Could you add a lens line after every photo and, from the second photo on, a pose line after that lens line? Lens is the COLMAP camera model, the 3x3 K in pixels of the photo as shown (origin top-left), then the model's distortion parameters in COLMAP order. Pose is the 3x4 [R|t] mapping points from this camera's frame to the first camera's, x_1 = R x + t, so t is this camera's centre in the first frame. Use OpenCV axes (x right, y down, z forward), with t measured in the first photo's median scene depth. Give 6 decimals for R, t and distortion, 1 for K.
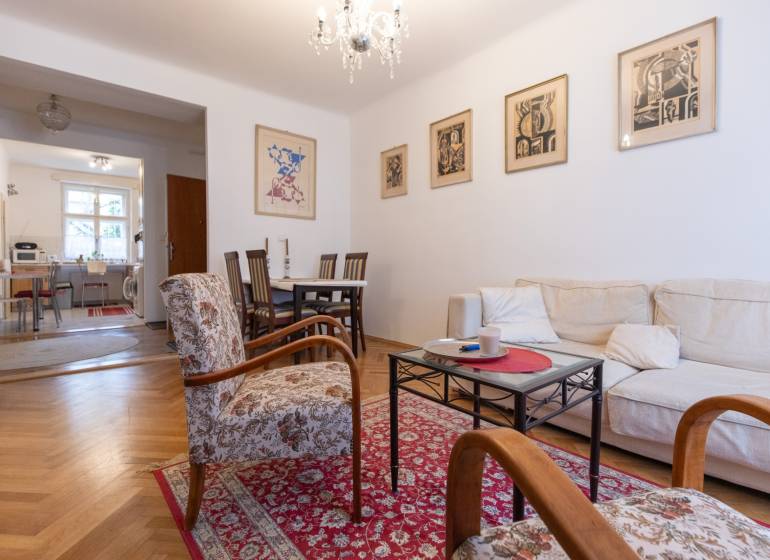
lens RADIAL K [[380.1, 0, 375.8], [0, 380.1, 270.7], [0, 0, 1]] dist [0.003229, -0.001693]
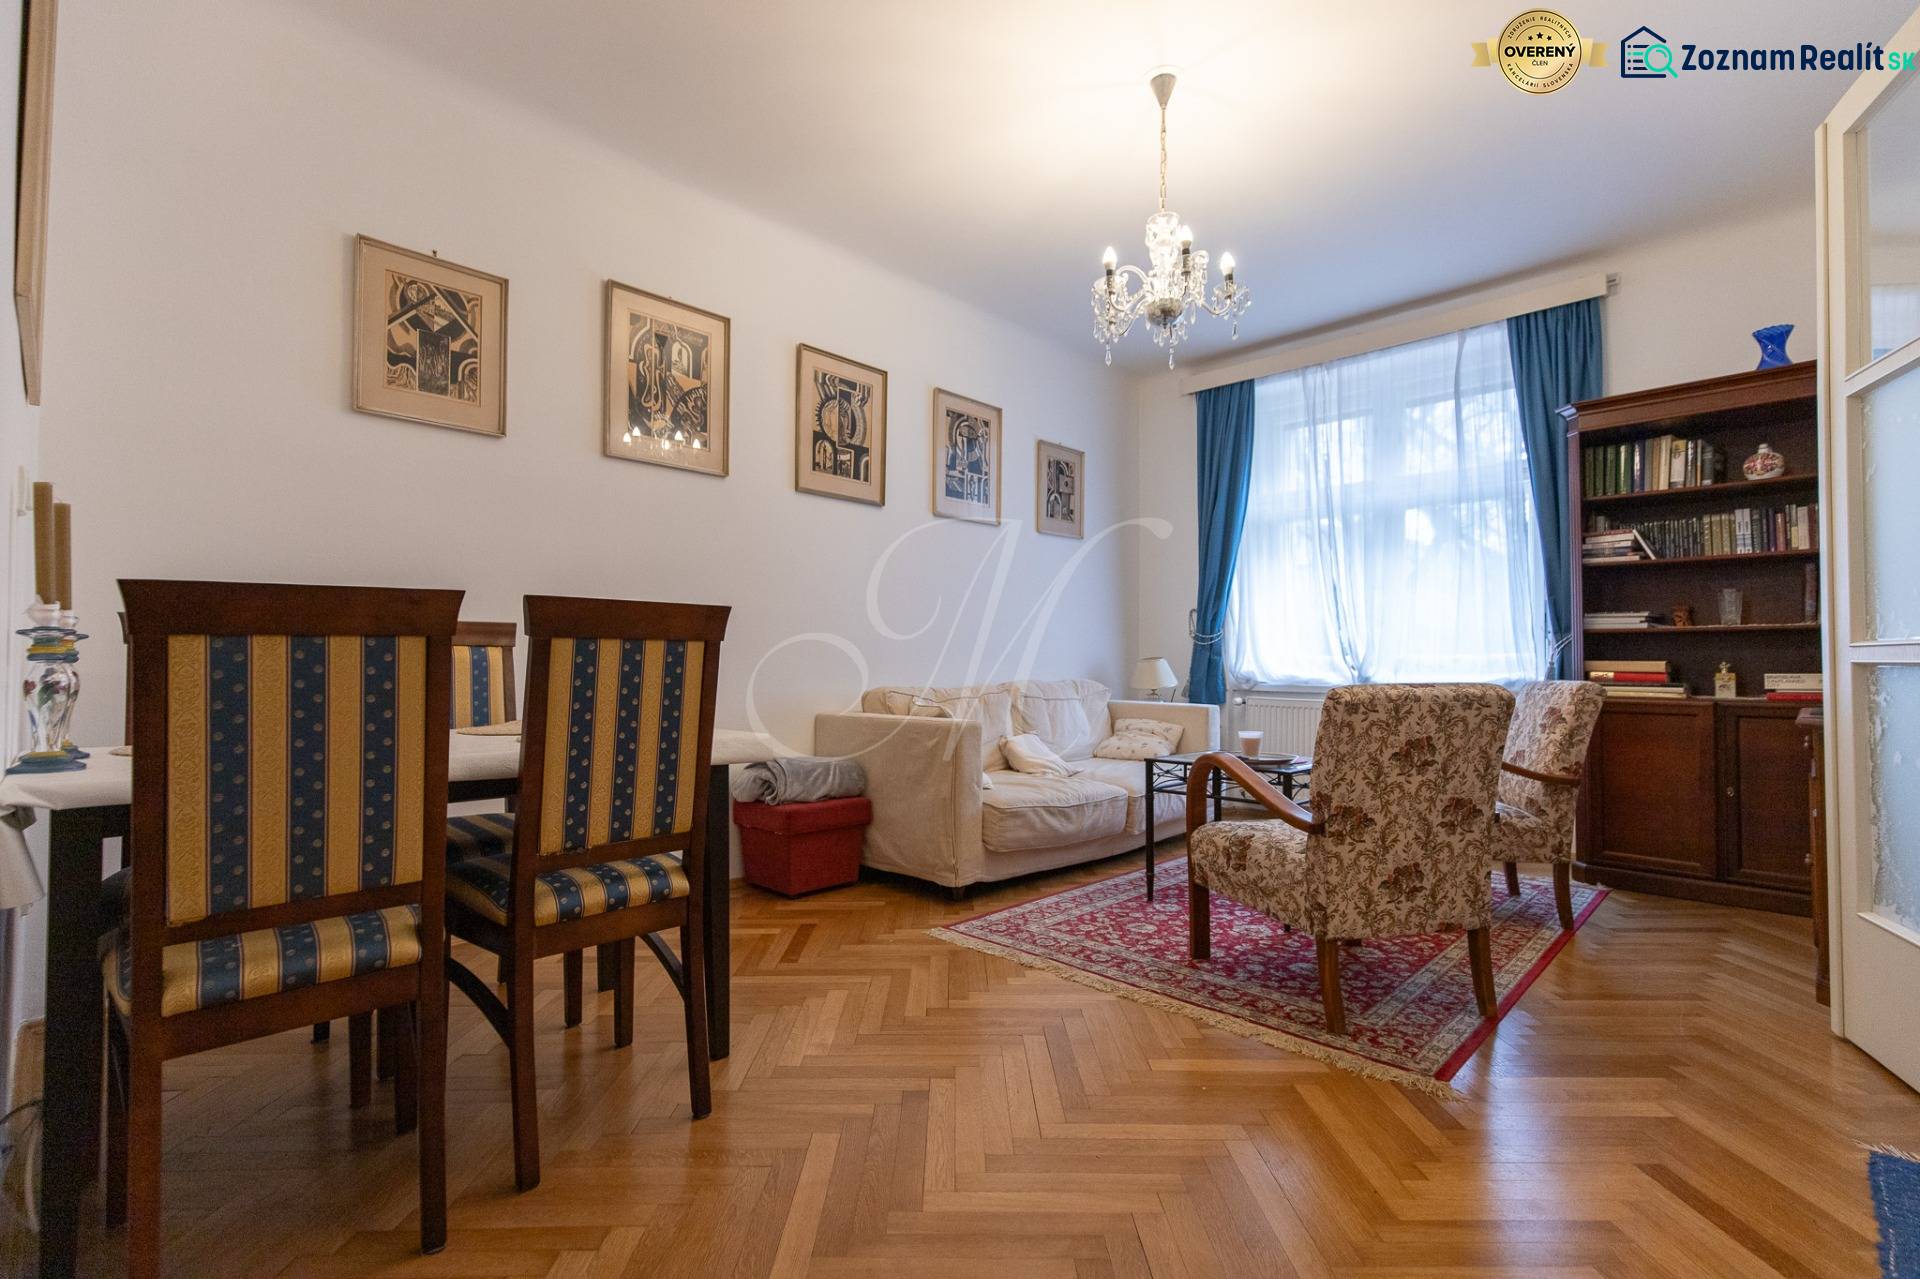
lens RADIAL K [[876.1, 0, 970.8], [0, 876.1, 645.1], [0, 0, 1]] dist [0.007004, -0.001785]
pose [[-0.119172, 0.021114, 0.992649, -0.621534], [0.013195, 0.999719, -0.019681, -0.012688], [-0.992786, 0.010753, -0.119418, 0.652145]]
